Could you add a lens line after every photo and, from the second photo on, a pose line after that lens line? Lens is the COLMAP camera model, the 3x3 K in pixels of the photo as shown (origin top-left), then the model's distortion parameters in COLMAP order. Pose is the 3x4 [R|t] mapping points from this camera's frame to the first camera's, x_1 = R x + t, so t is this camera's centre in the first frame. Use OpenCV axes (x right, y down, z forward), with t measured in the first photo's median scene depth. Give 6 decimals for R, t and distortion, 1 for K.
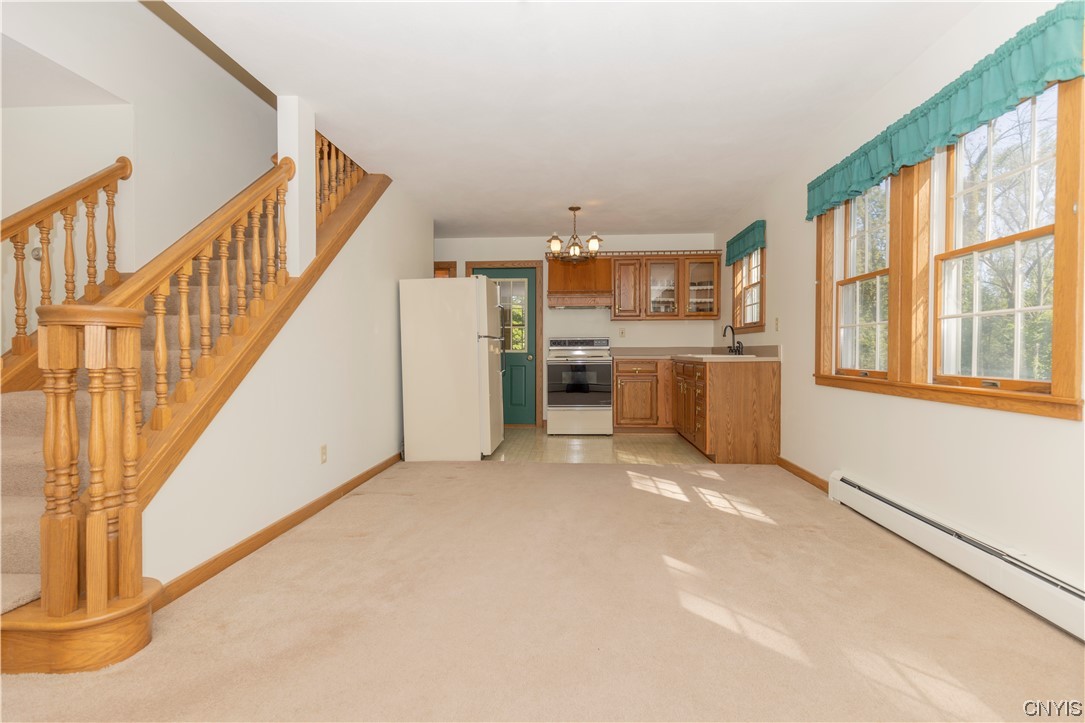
lens RADIAL K [[489.7, 0, 545.7], [0, 489.7, 356.8], [0, 0, 1]] dist [0.000080, -0.000332]
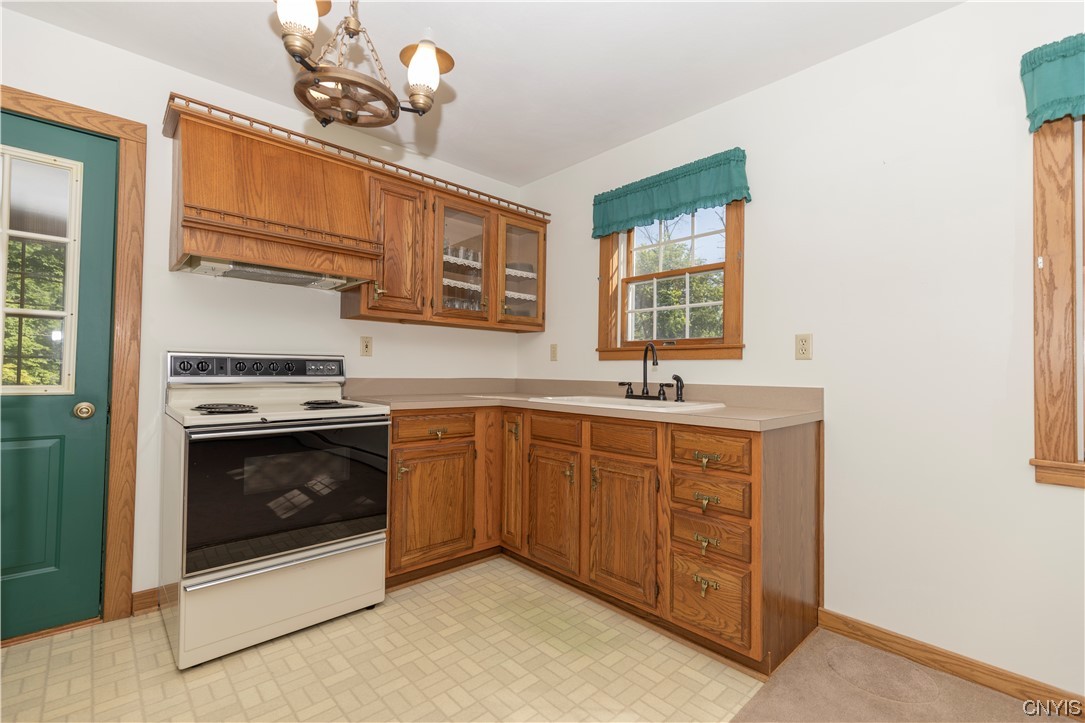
lens RADIAL K [[483.8, 0, 542.5], [0, 483.8, 361.5], [0, 0, 1]] dist [0.002812, 0.000038]
pose [[0.678897, 0.026884, 0.733741, -0.075702], [-0.007127, 0.999524, -0.030028, -0.027044], [-0.734199, 0.015157, 0.678766, 0.683739]]
